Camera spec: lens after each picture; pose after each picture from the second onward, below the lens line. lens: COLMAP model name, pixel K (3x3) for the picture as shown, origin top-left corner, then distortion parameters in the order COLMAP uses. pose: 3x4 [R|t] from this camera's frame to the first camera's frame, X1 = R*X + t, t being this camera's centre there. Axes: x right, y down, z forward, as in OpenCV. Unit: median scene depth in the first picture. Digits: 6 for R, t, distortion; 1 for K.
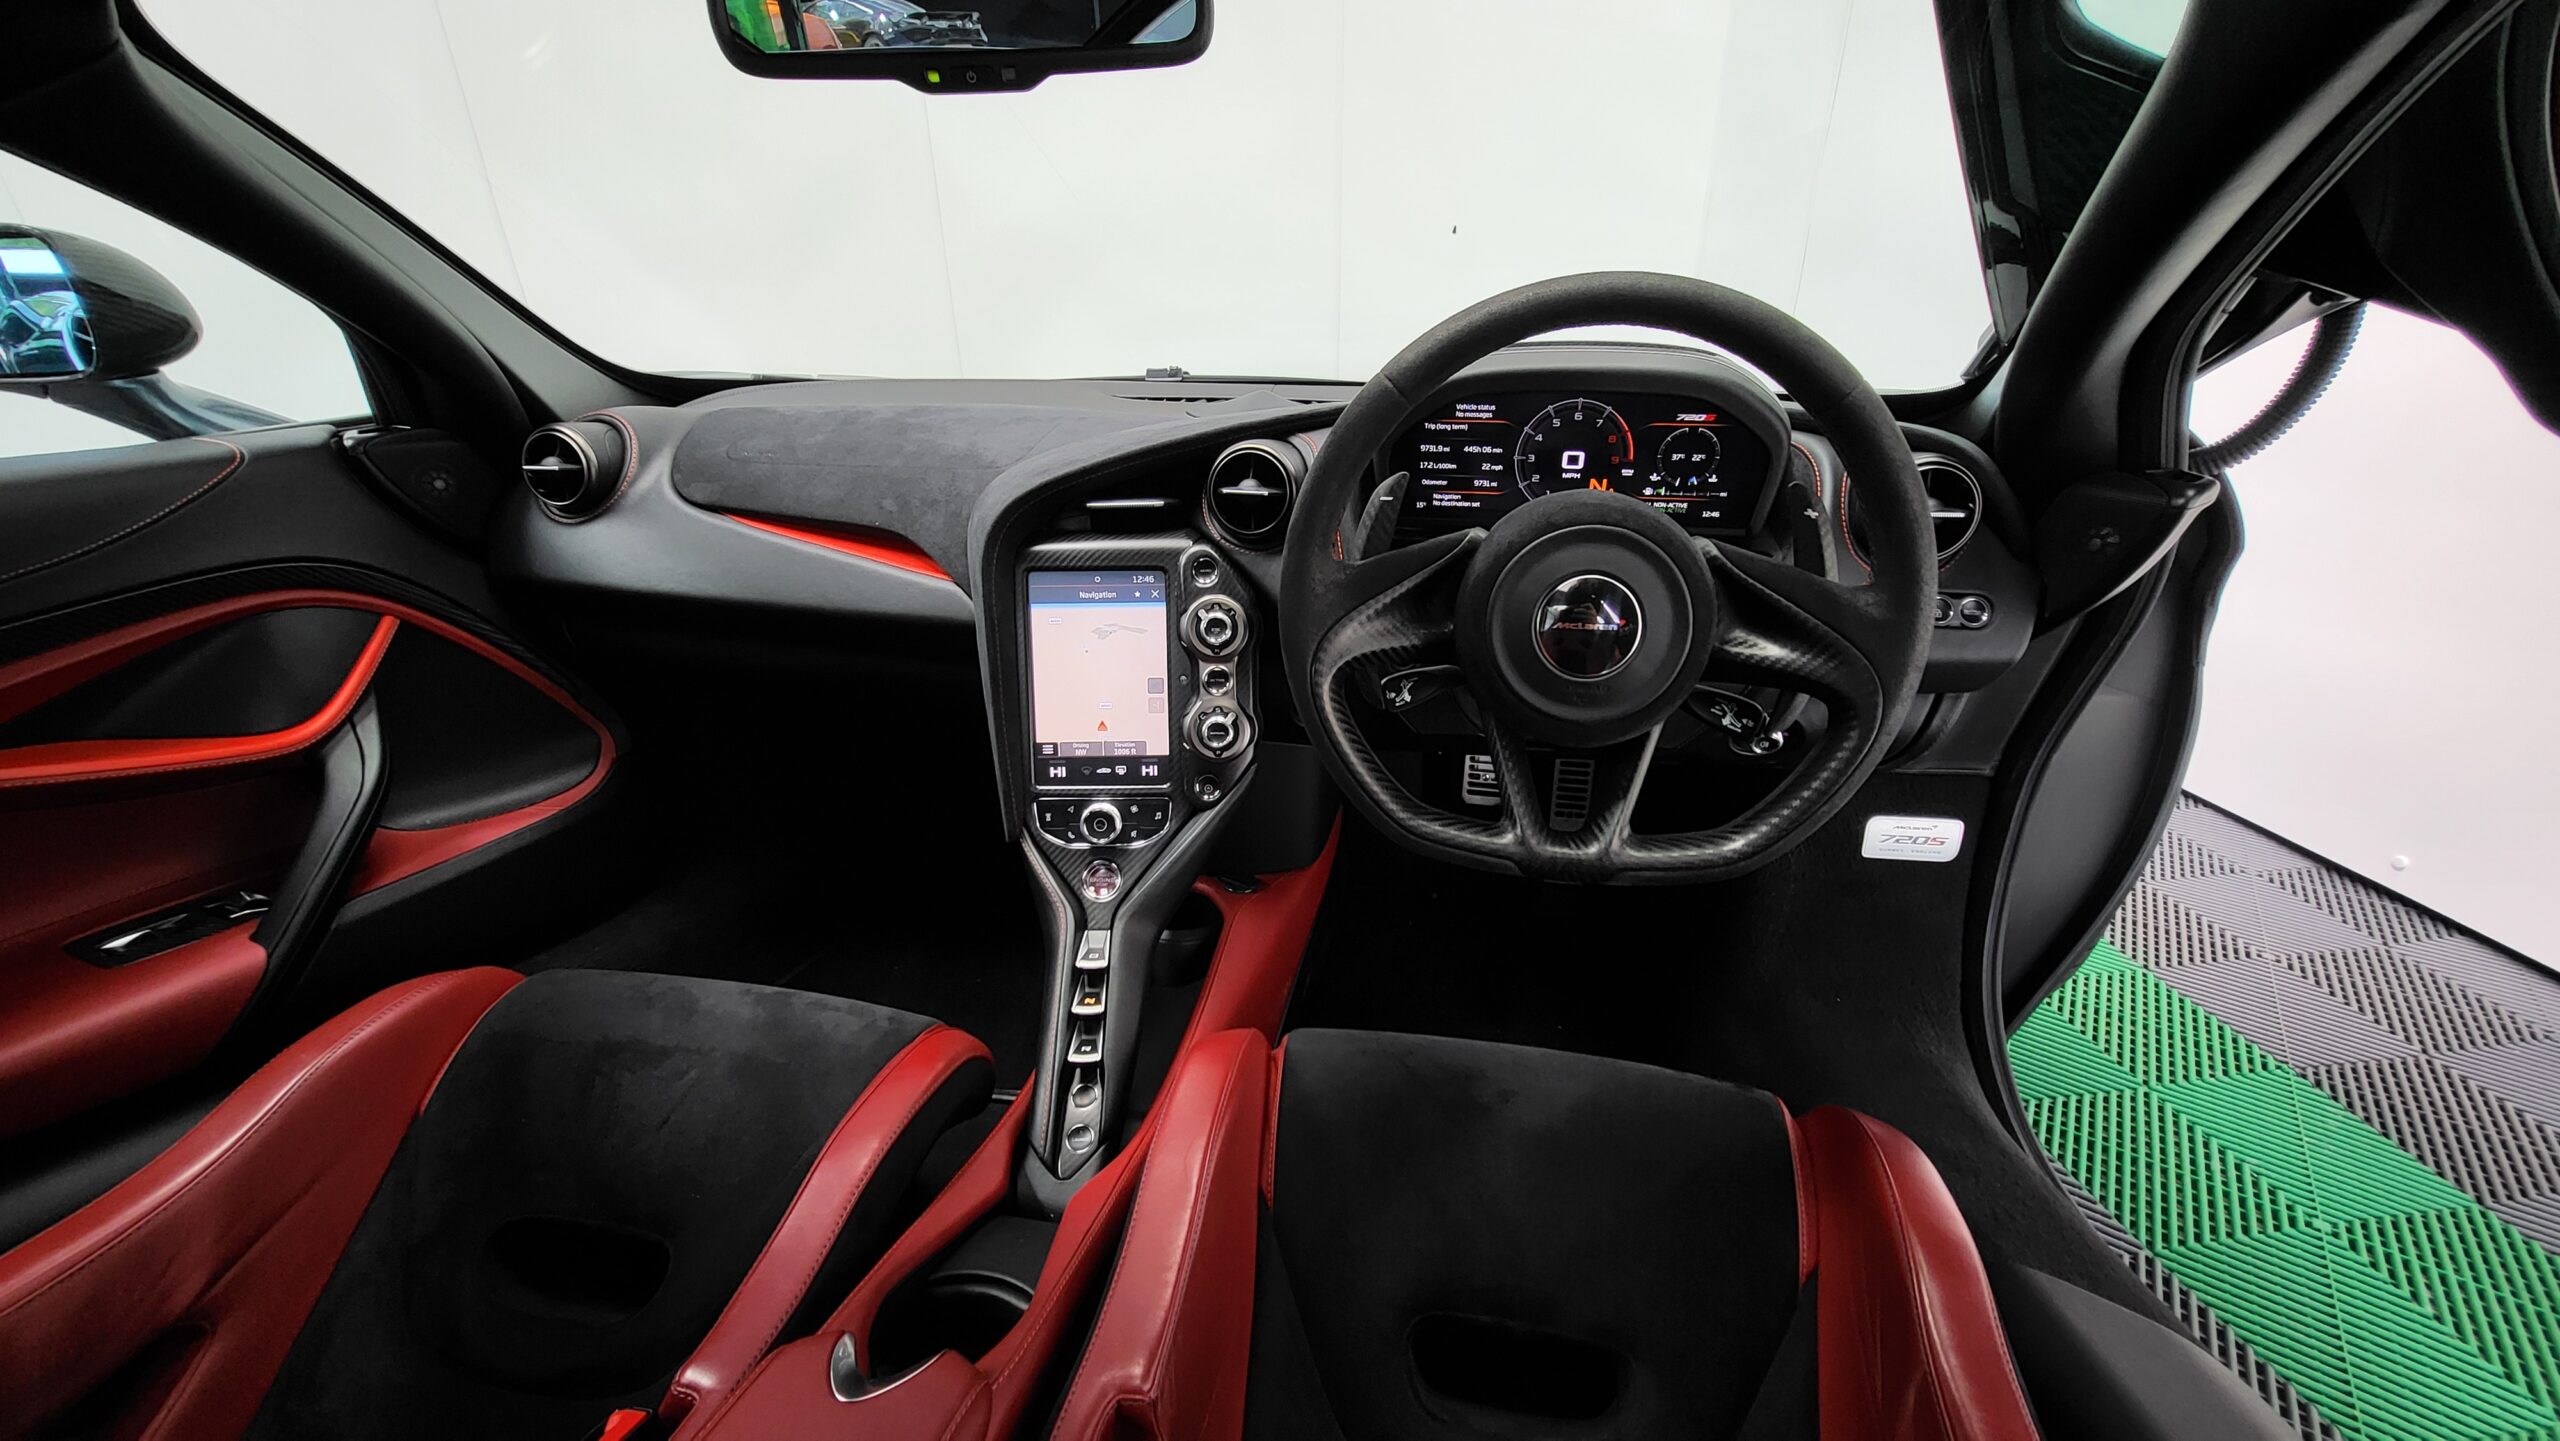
lens RADIAL K [[1020.1, 0, 1279.7], [0, 1020.1, 734.1], [0, 0, 1]] dist [-0.000945, -0.000593]
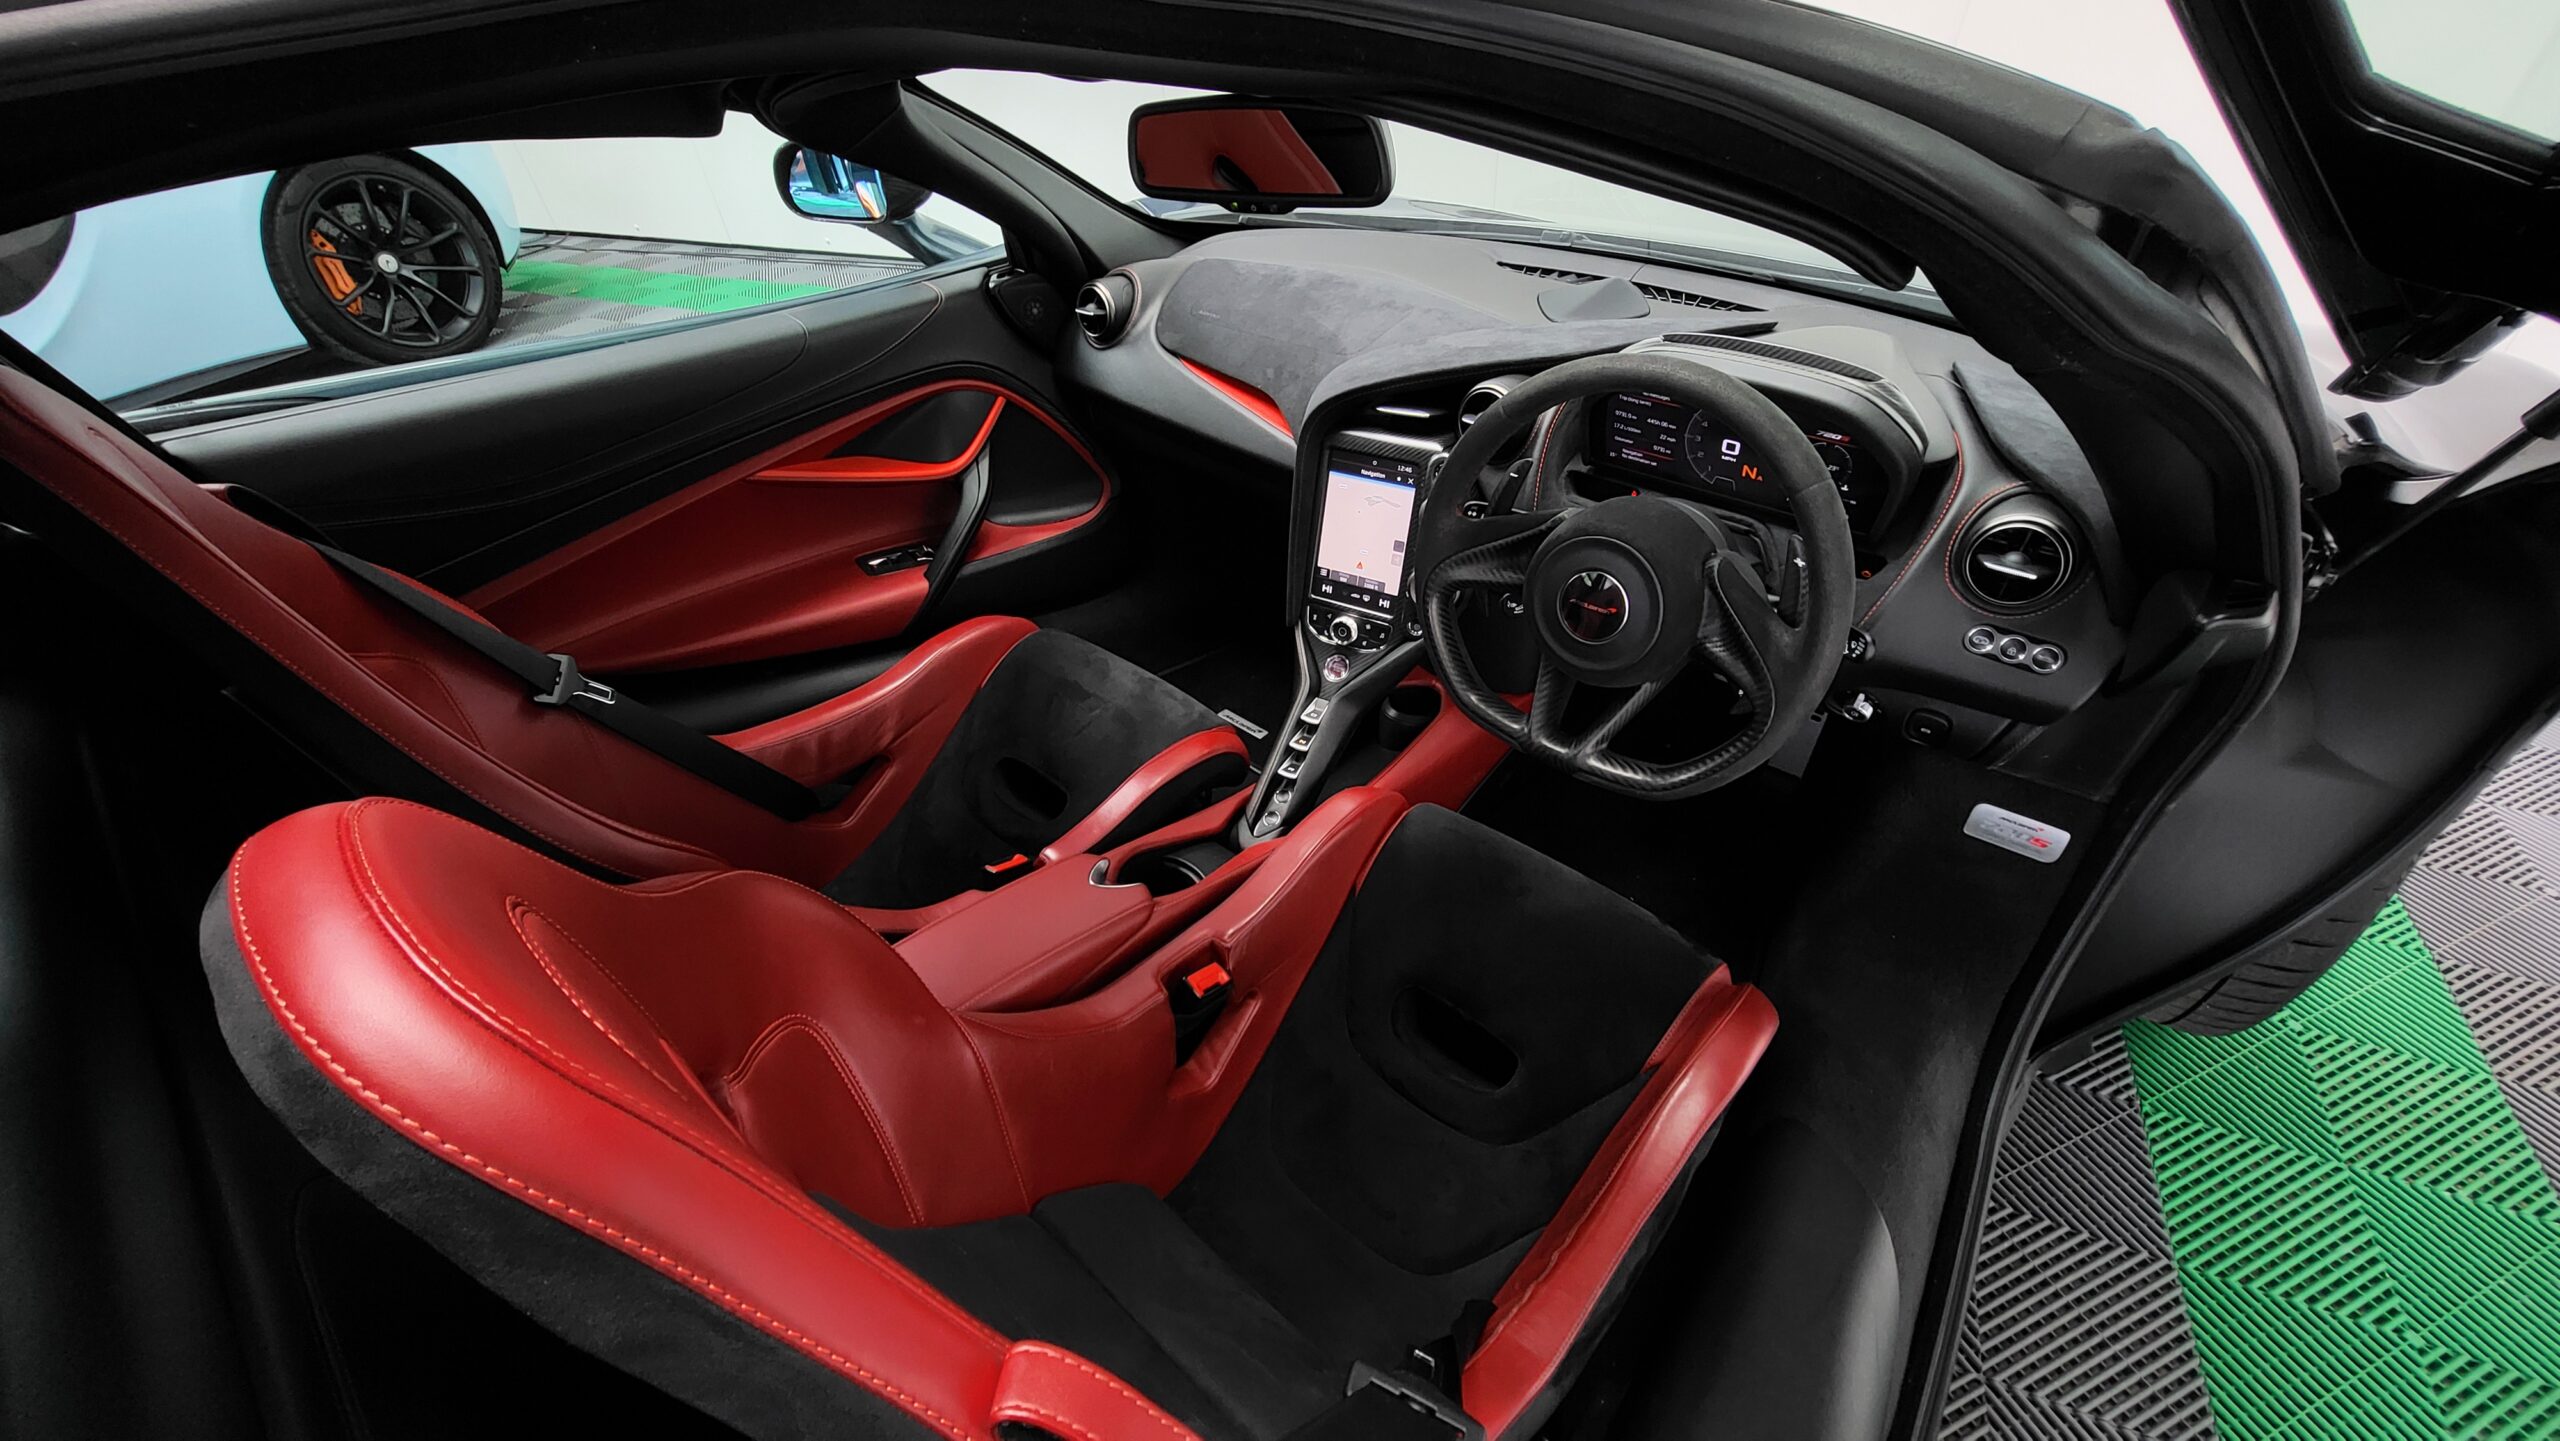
lens RADIAL K [[1020.1, 0, 1279.7], [0, 1020.1, 734.1], [0, 0, 1]] dist [-0.000945, -0.000593]
pose [[0.857682, 0.302224, -0.415984, 0.404079], [-0.179471, 0.934102, 0.308616, -0.211863], [0.481843, -0.190037, 0.855402, -0.332844]]
